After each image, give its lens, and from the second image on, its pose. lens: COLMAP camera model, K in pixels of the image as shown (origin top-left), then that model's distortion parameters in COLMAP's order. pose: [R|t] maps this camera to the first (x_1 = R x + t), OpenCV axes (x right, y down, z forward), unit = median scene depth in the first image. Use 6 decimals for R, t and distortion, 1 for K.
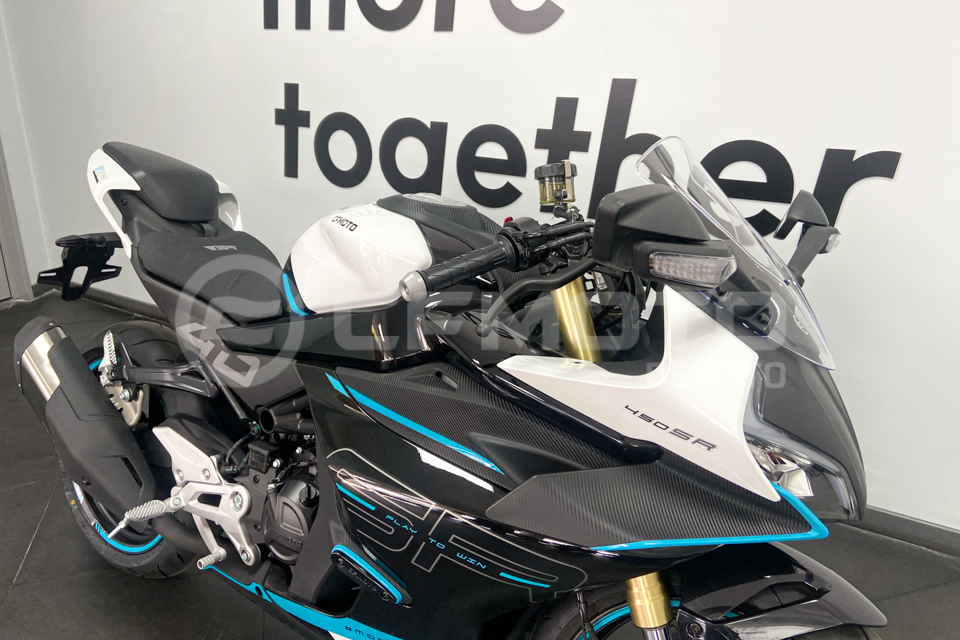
lens RADIAL K [[716.2, 0, 463.6], [0, 716.2, 265.0], [0, 0, 1]] dist [0.086829, -0.103262]
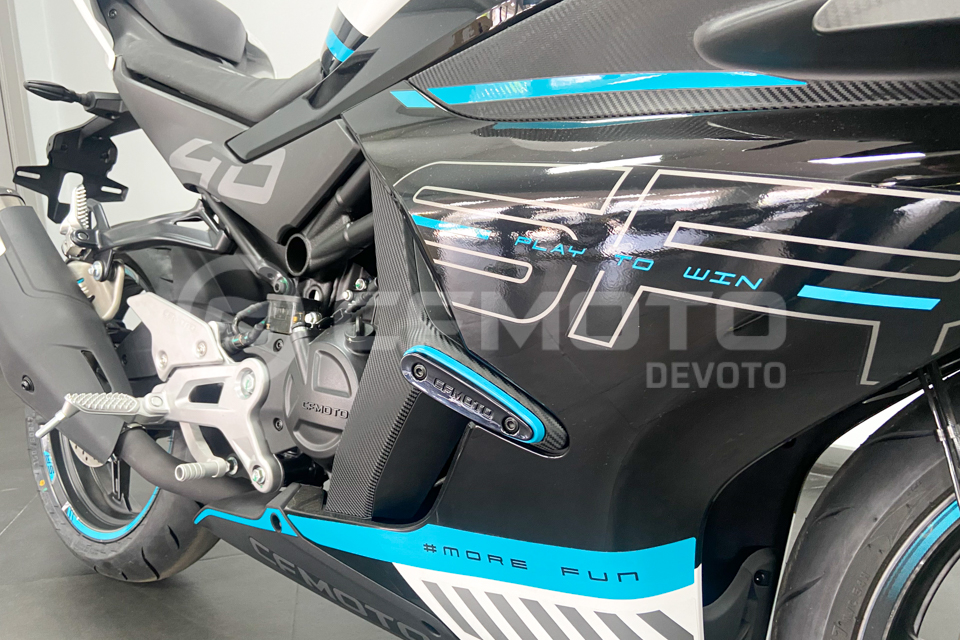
lens RADIAL K [[716.2, 0, 480.7], [0, 716.2, 332.6], [0, 0, 1]] dist [0.086829, -0.103262]
pose [[0.998128, -0.007504, -0.060704, -0.074871], [0.001233, 0.994714, -0.102675, 0.335373], [0.061154, 0.102408, 0.992861, 0.389247]]
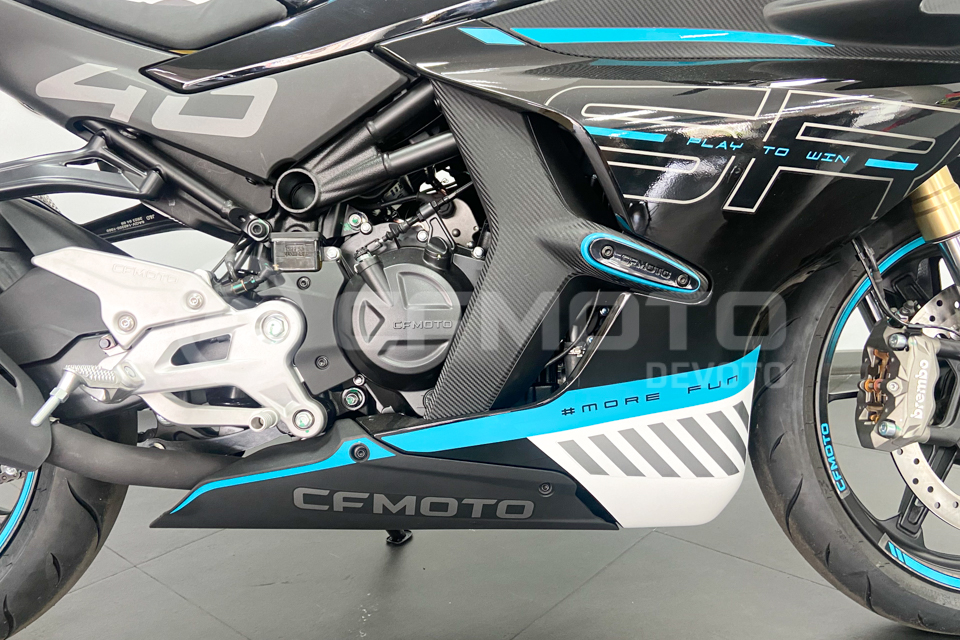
lens RADIAL K [[716.2, 0, 494.9], [0, 716.2, 331.7], [0, 0, 1]] dist [0.086829, -0.103262]
pose [[0.818581, -0.141355, 0.556726, -0.472912], [0.195459, 0.979953, -0.038579, 0.373534], [-0.540112, 0.140397, 0.829800, 0.418265]]
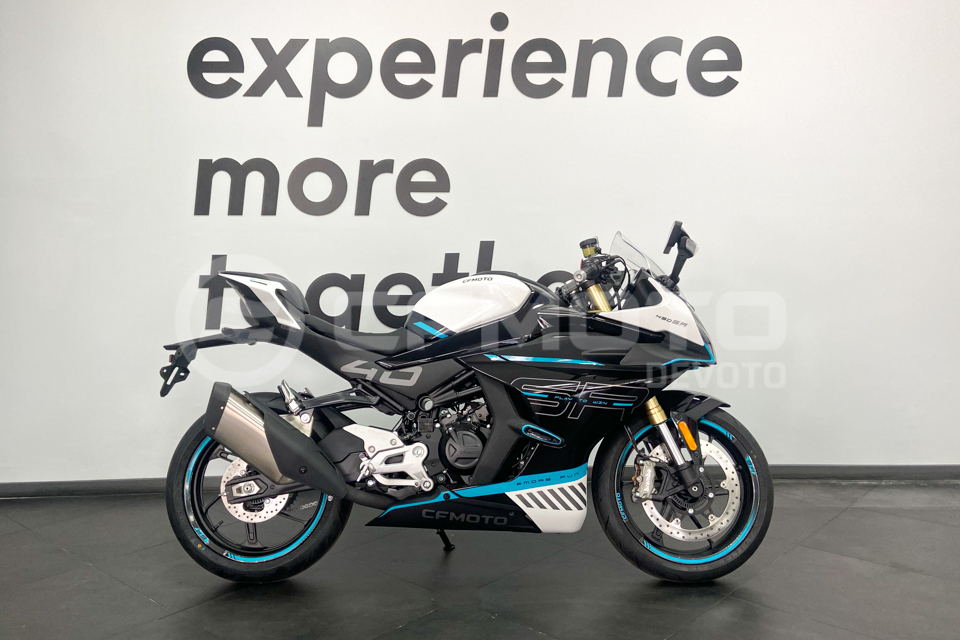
lens RADIAL K [[716.2, 0, 459.6], [0, 716.2, 329.8], [0, 0, 1]] dist [0.086829, -0.103262]
pose [[0.847181, -0.048391, 0.529096, -1.067972], [0.171960, 0.967216, -0.186877, 0.367756], [-0.502707, 0.249302, 0.827728, -0.485594]]
